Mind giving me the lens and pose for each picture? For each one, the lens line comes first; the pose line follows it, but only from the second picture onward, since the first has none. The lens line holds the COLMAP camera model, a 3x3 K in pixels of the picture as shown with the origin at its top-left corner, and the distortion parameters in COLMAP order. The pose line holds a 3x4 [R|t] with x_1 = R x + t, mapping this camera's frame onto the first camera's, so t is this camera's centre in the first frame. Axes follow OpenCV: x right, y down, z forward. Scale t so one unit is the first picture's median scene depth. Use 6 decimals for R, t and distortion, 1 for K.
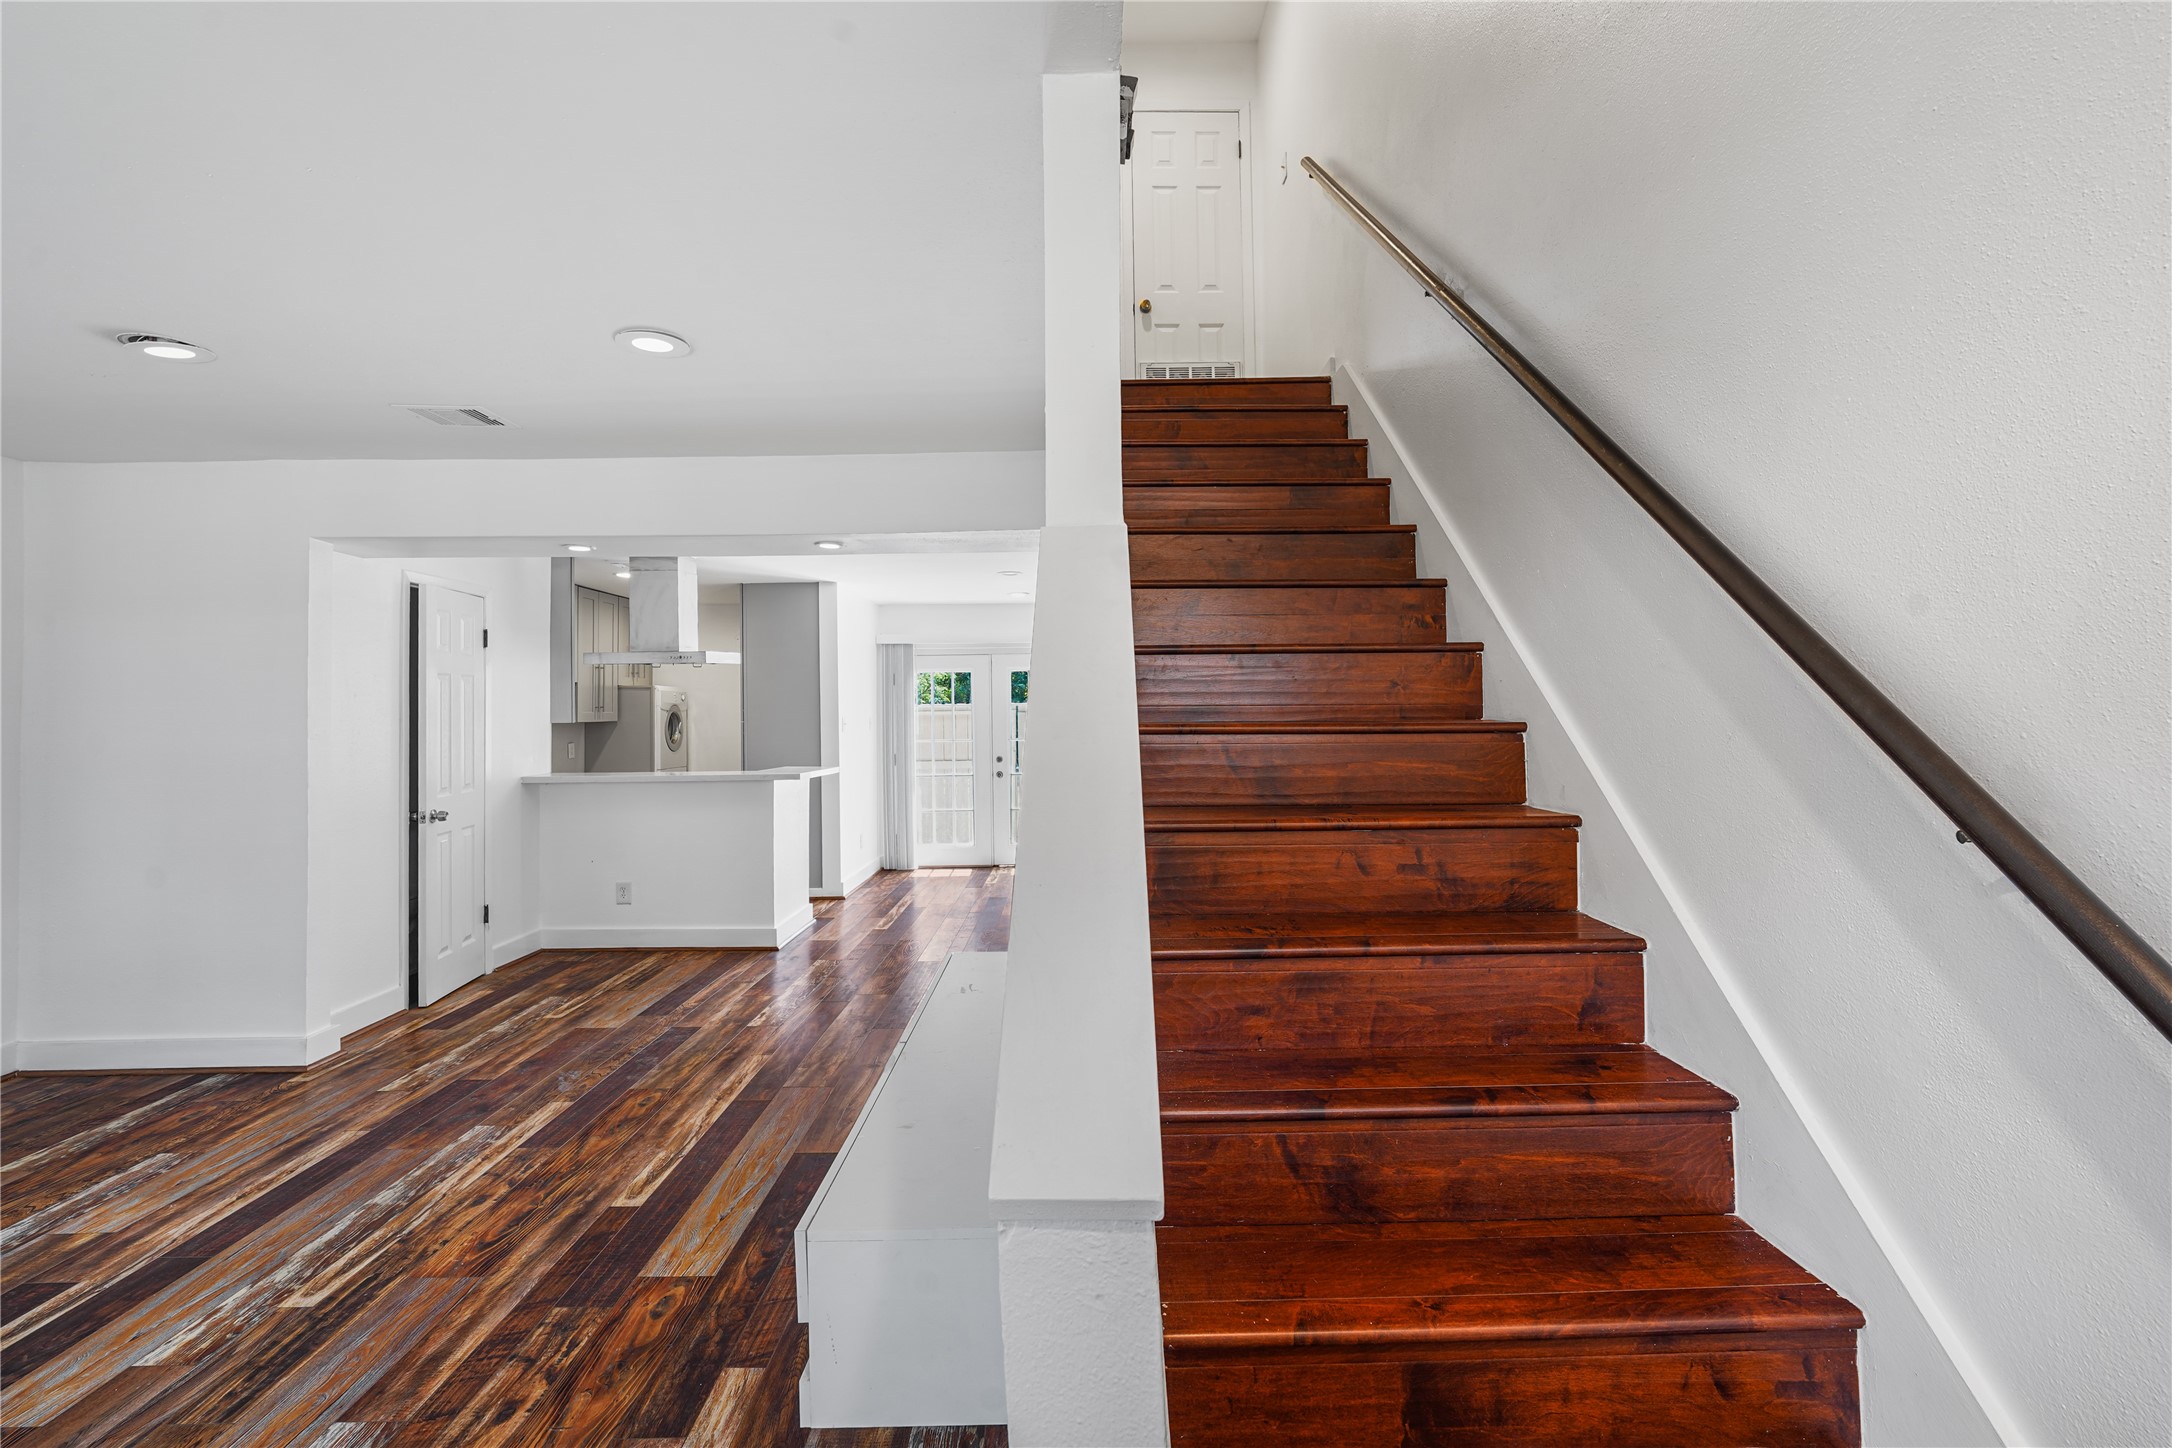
lens RADIAL K [[986.8, 0, 1079.4], [0, 986.8, 686.0], [0, 0, 1]] dist [-0.012939, 0.006796]
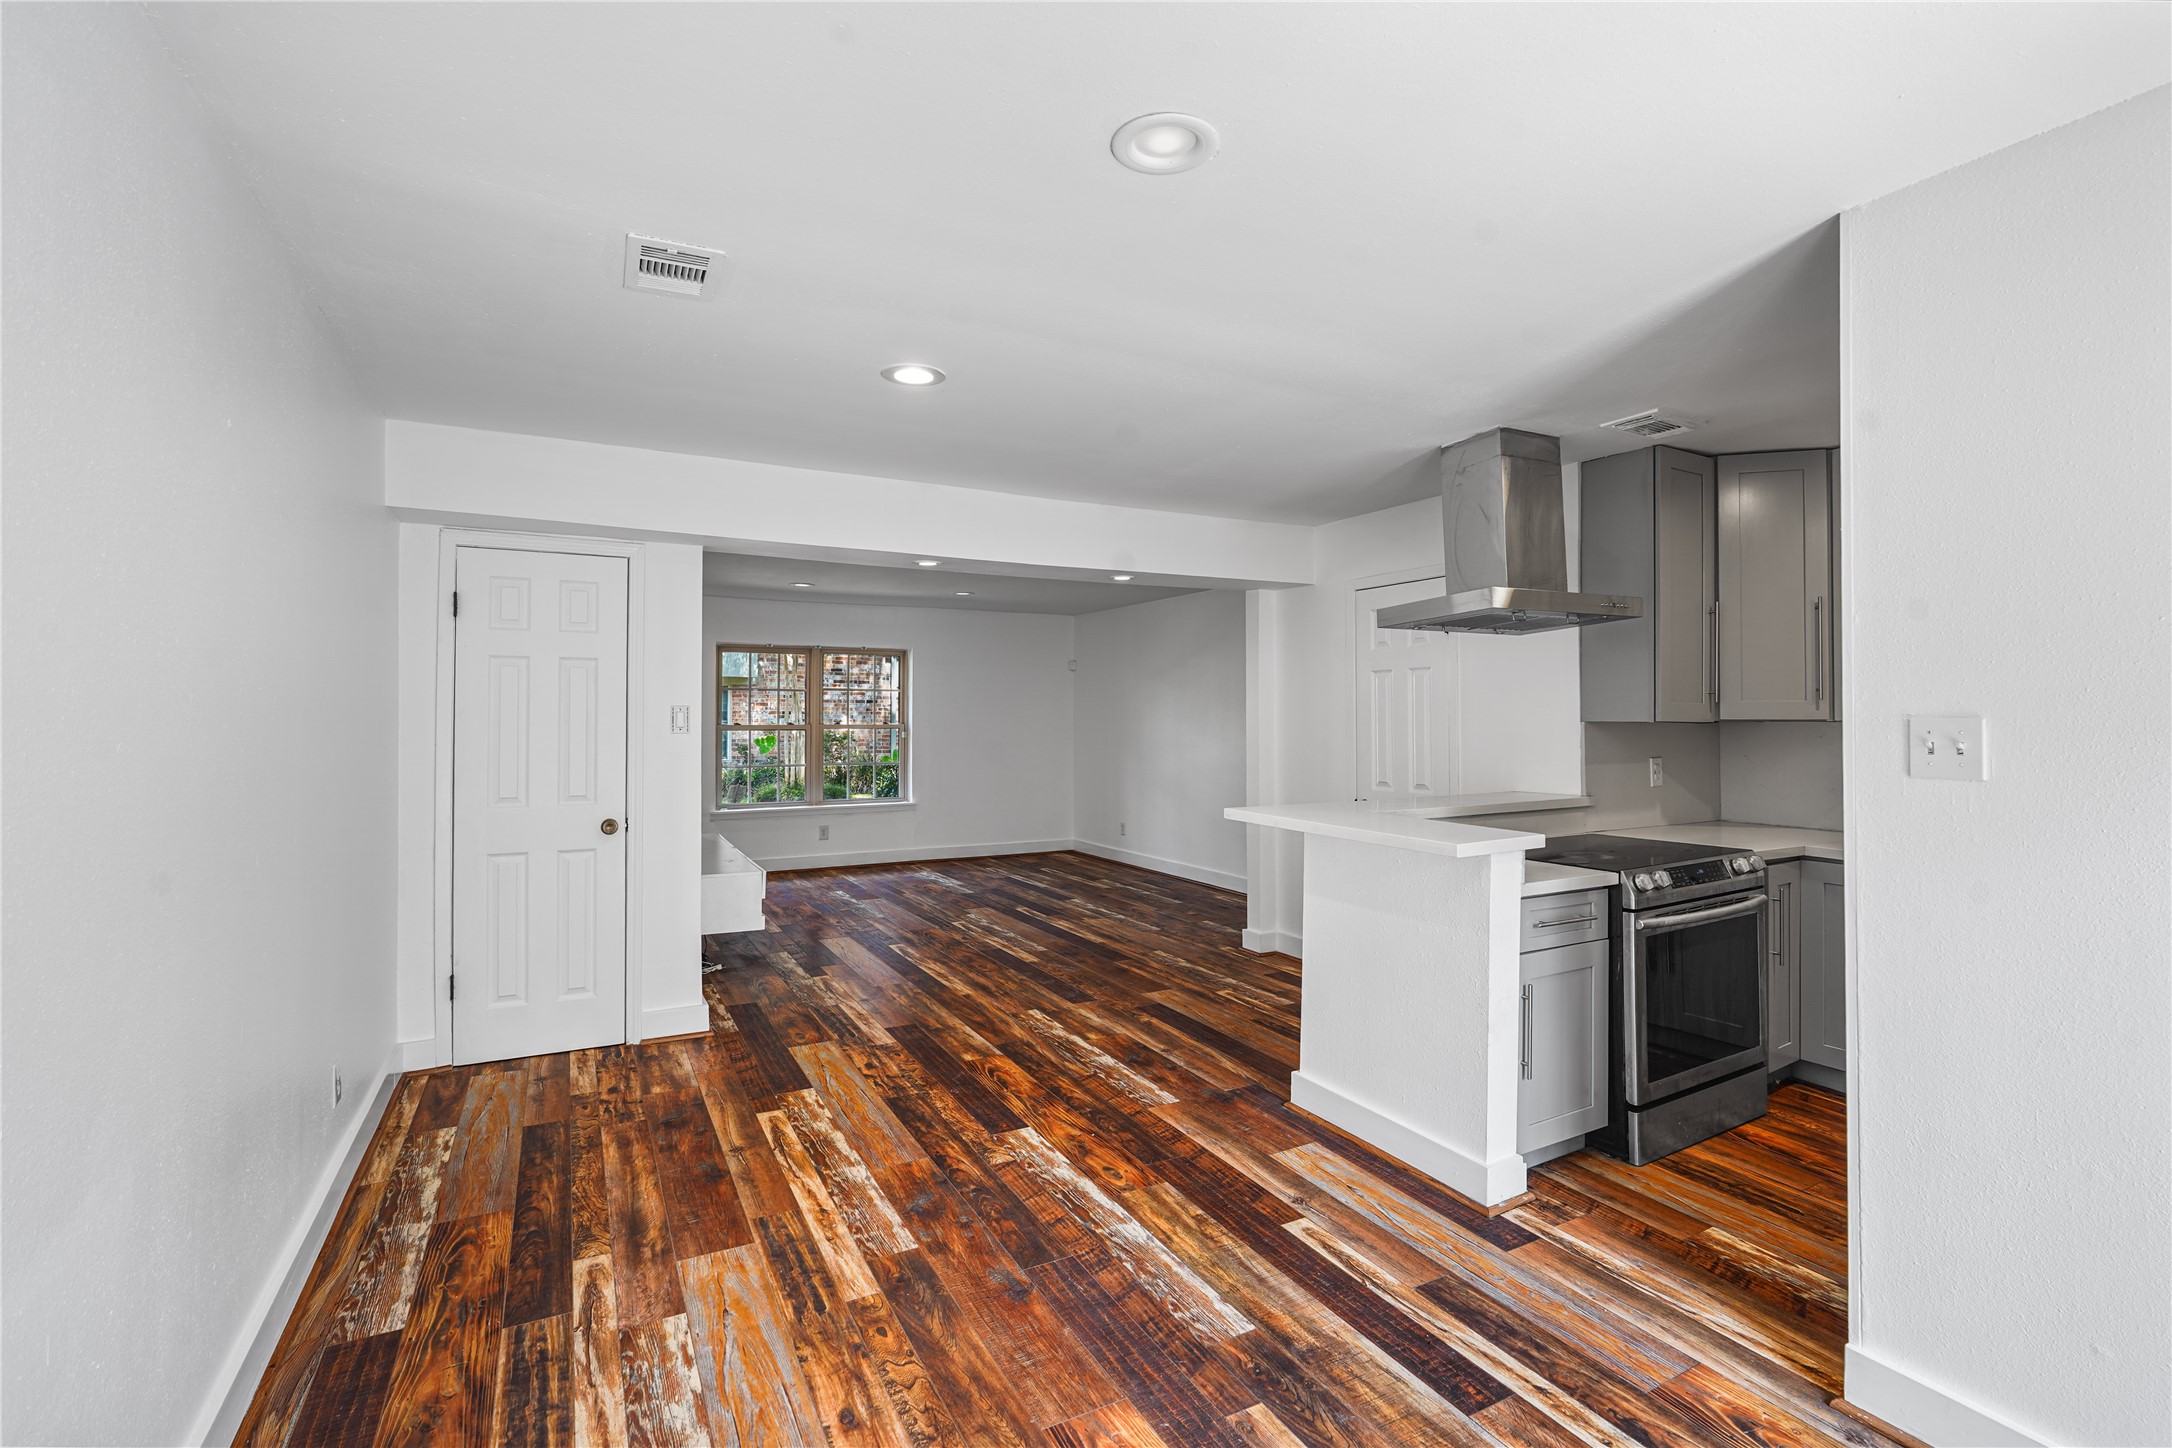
lens RADIAL K [[986.8, 0, 1096.0], [0, 986.8, 719.5], [0, 0, 1]] dist [-0.012939, 0.006796]
pose [[-0.883329, 0.012186, -0.468595, 0.120466], [0.024240, 0.999512, -0.019701, 0.067370], [0.468126, -0.028762, -0.883194, 2.399112]]
